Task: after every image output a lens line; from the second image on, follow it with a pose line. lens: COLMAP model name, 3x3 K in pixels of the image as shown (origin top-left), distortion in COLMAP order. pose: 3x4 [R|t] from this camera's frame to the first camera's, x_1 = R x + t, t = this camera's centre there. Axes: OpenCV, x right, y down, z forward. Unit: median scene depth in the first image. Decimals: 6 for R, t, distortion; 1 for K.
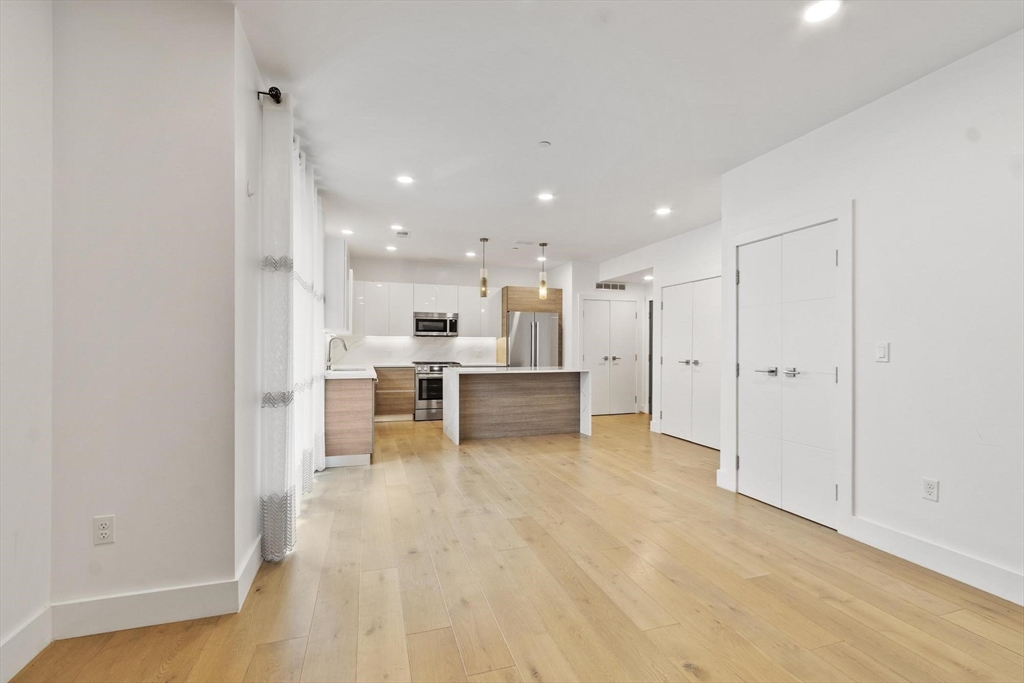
lens RADIAL K [[444.4, 0, 511.5], [0, 444.4, 347.7], [0, 0, 1]] dist [0.001158, 0.000456]
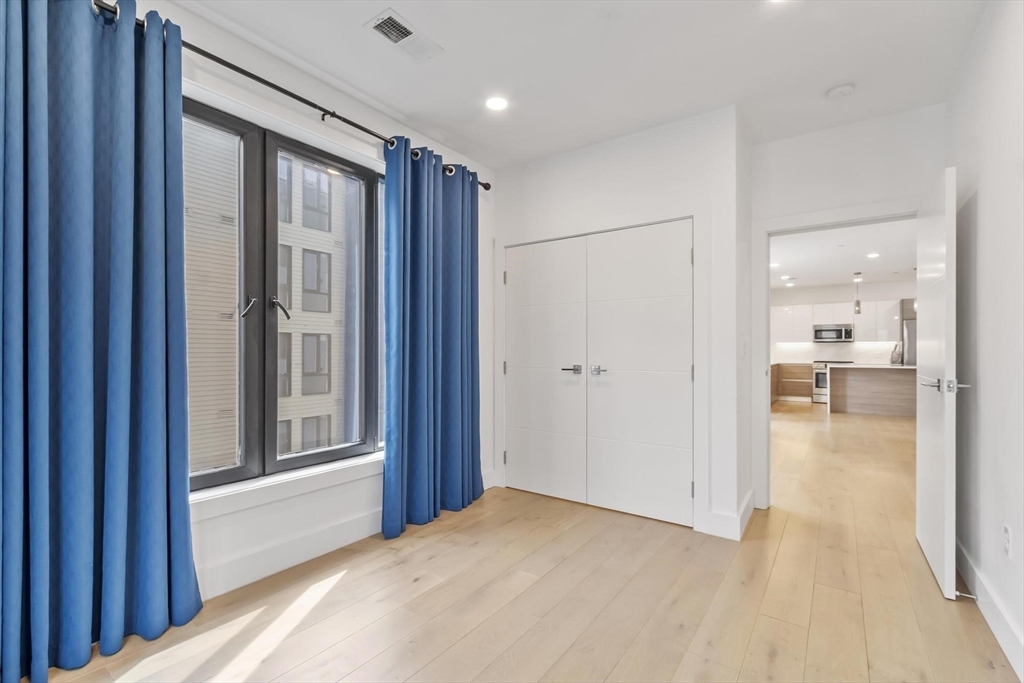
lens RADIAL K [[444.4, 0, 515.3], [0, 444.4, 351.5], [0, 0, 1]] dist [0.001158, 0.000456]
pose [[0.588924, -0.004892, -0.808174, 0.400187], [0.002631, 0.999988, -0.004136, 0.007190], [0.808184, 0.000310, 0.588930, -0.645282]]
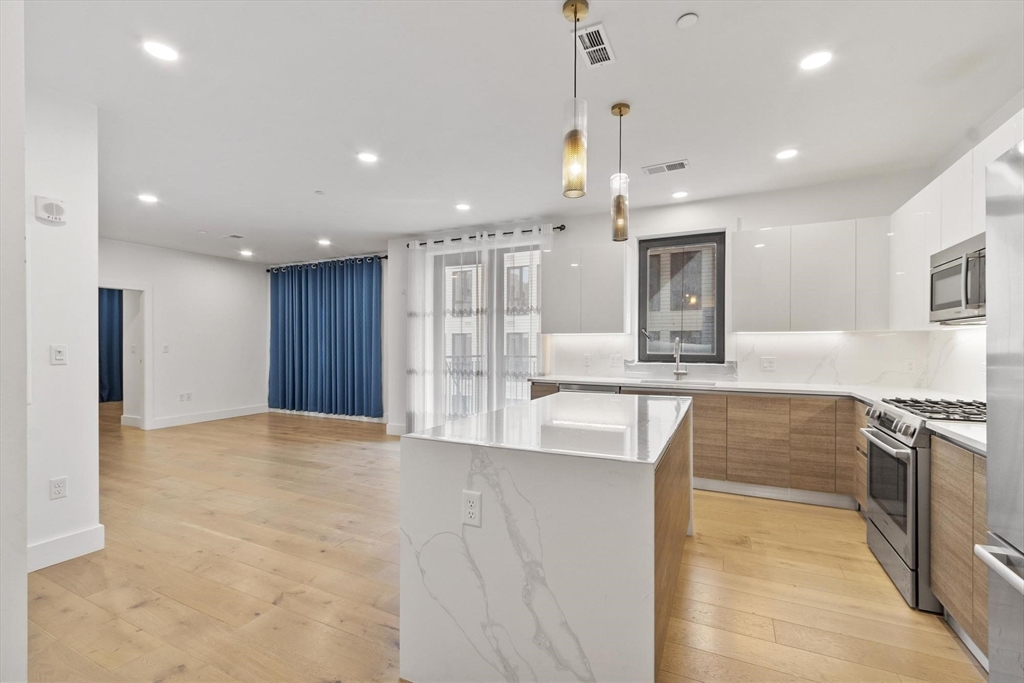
lens RADIAL K [[444.4, 0, 514.2], [0, 444.4, 349.2], [0, 0, 1]] dist [0.001158, 0.000456]
pose [[-0.695582, 0.002951, -0.718440, 0.297761], [-0.002700, 0.999974, 0.006722, -0.007509], [0.718441, 0.006615, -0.695556, 1.130701]]
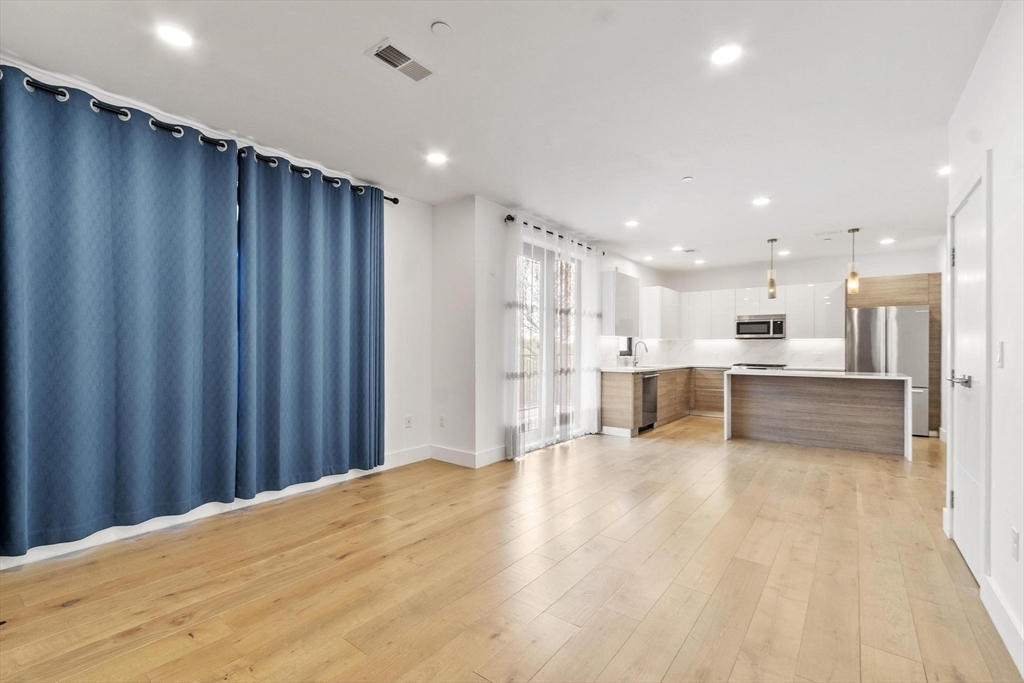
lens RADIAL K [[444.4, 0, 514.1], [0, 444.4, 350.5], [0, 0, 1]] dist [0.001158, 0.000456]
pose [[0.570992, 0.002120, -0.820953, 0.386711], [-0.001646, 0.999998, 0.001437, 0.001019], [0.820954, 0.000531, 0.570994, -0.030959]]
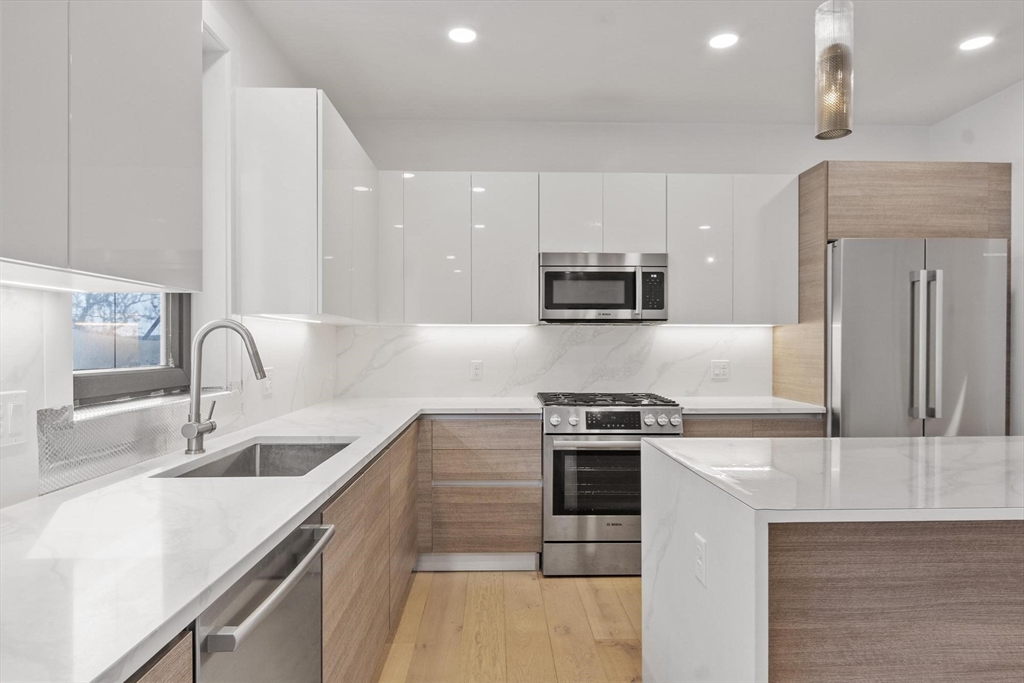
lens RADIAL K [[591.6, 0, 511.7], [0, 591.6, 346.0], [0, 0, 1]] dist [0.001722, 0.000199]
pose [[0.958080, -0.002787, -0.286486, -0.120953], [0.003665, 0.999990, 0.002526, -0.009314], [0.286477, -0.003470, 0.958081, 0.615385]]
